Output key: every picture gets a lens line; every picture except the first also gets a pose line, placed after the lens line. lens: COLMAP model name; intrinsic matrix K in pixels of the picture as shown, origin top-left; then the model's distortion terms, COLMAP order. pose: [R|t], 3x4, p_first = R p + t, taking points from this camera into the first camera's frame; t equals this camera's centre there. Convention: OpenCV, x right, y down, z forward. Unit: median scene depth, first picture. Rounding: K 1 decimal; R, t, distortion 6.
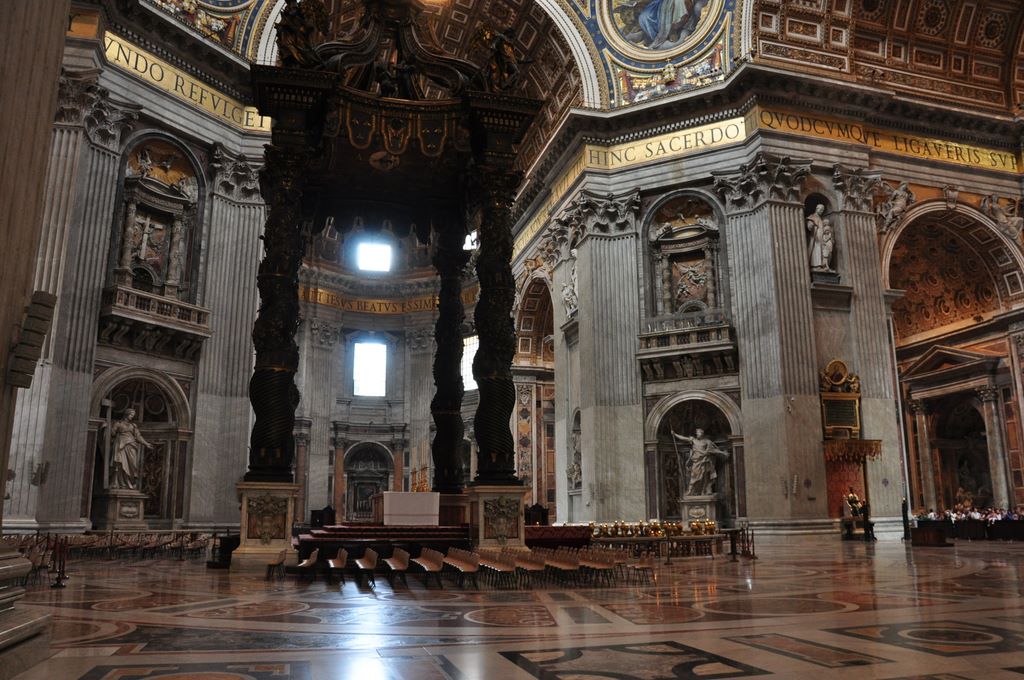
lens RADIAL K [[799.6, 0, 523.9], [0, 799.6, 344.6], [0, 0, 1]] dist [-0.156517, 0.110864]
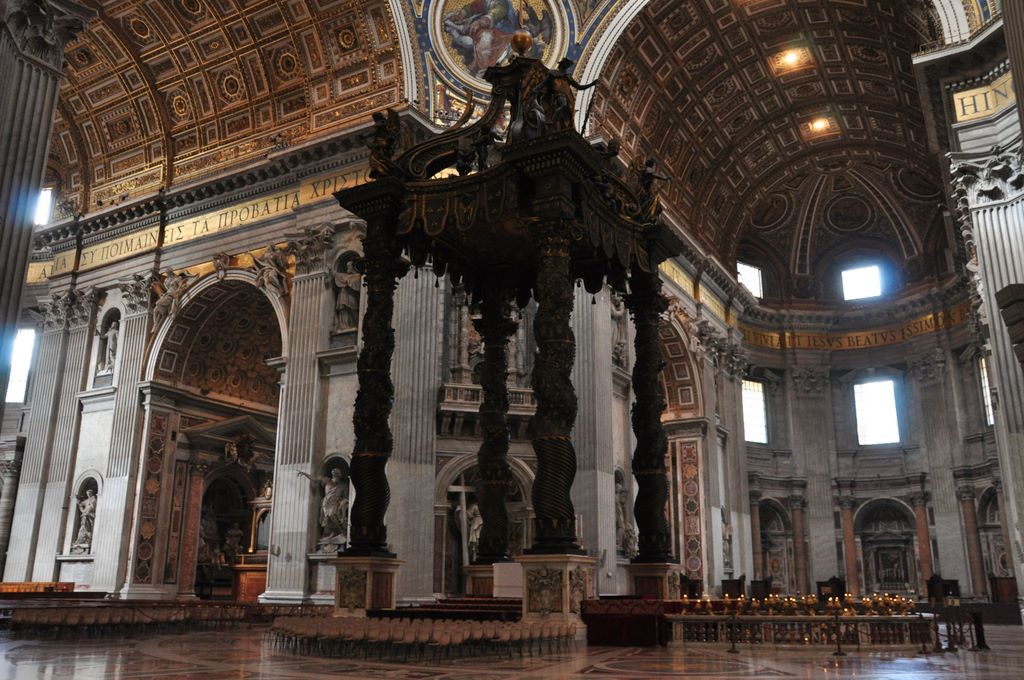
lens RADIAL K [[876.7, 0, 512.5], [0, 876.7, 342.1], [0, 0, 1]] dist [-0.115002, 0.125573]
pose [[0.705700, -0.185666, -0.683751, 0.304441], [0.141367, 0.982547, -0.120897, 0.022935], [0.694265, -0.011343, 0.719631, 0.109607]]
